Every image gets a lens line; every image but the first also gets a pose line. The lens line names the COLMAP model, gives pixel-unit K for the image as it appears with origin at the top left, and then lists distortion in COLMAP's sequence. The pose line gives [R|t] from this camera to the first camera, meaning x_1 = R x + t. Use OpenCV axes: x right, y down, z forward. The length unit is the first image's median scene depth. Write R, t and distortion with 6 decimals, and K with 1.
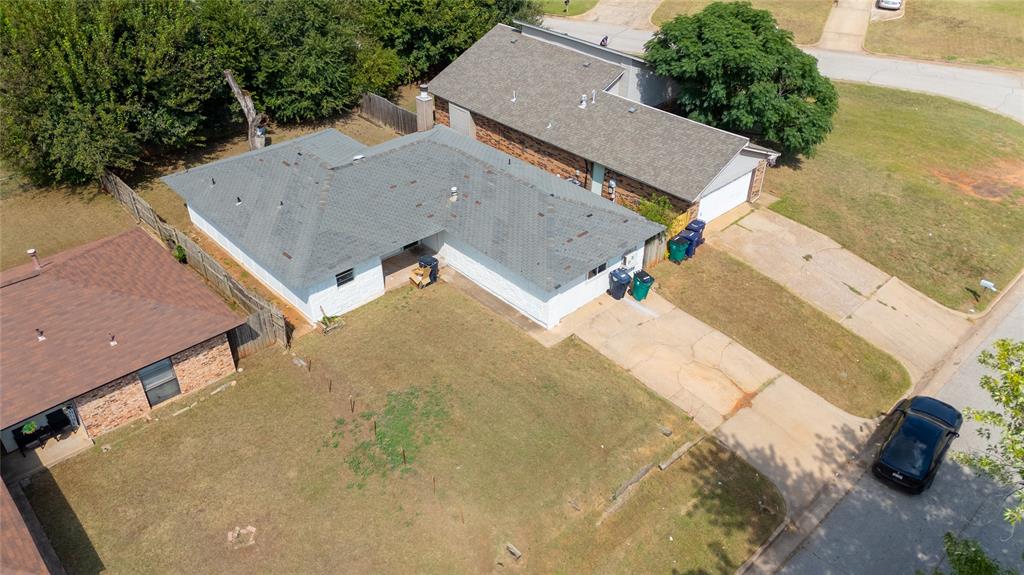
lens RADIAL K [[747.6, 0, 510.3], [0, 747.6, 289.6], [0, 0, 1]] dist [0.053543, -0.045976]
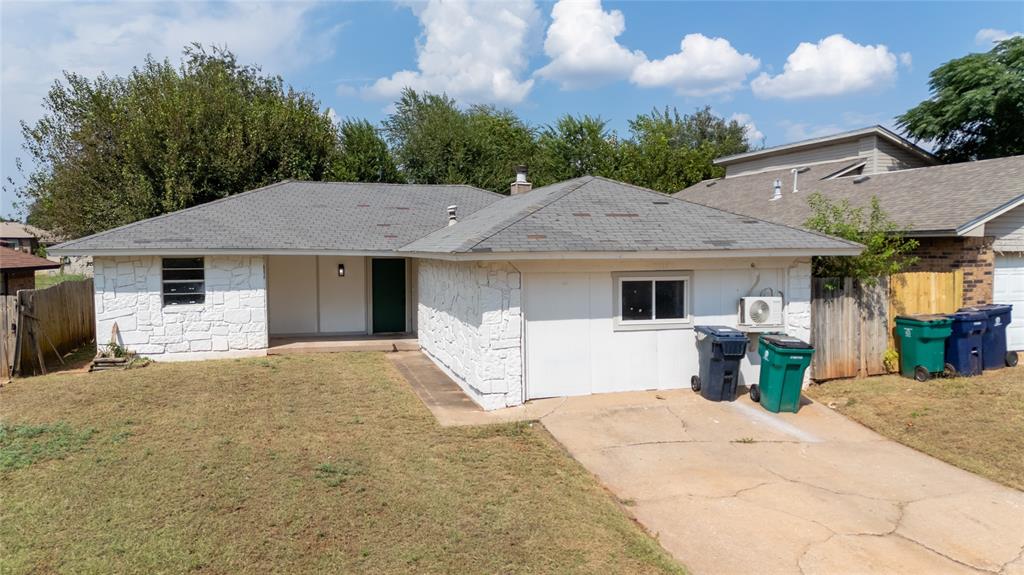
lens RADIAL K [[747.6, 0, 516.1], [0, 747.6, 290.9], [0, 0, 1]] dist [0.053543, -0.045976]
pose [[0.892867, 0.020513, -0.449853, 0.224669], [-0.249096, 0.854713, -0.455431, 0.164125], [0.375153, 0.518695, 0.768255, 0.641548]]
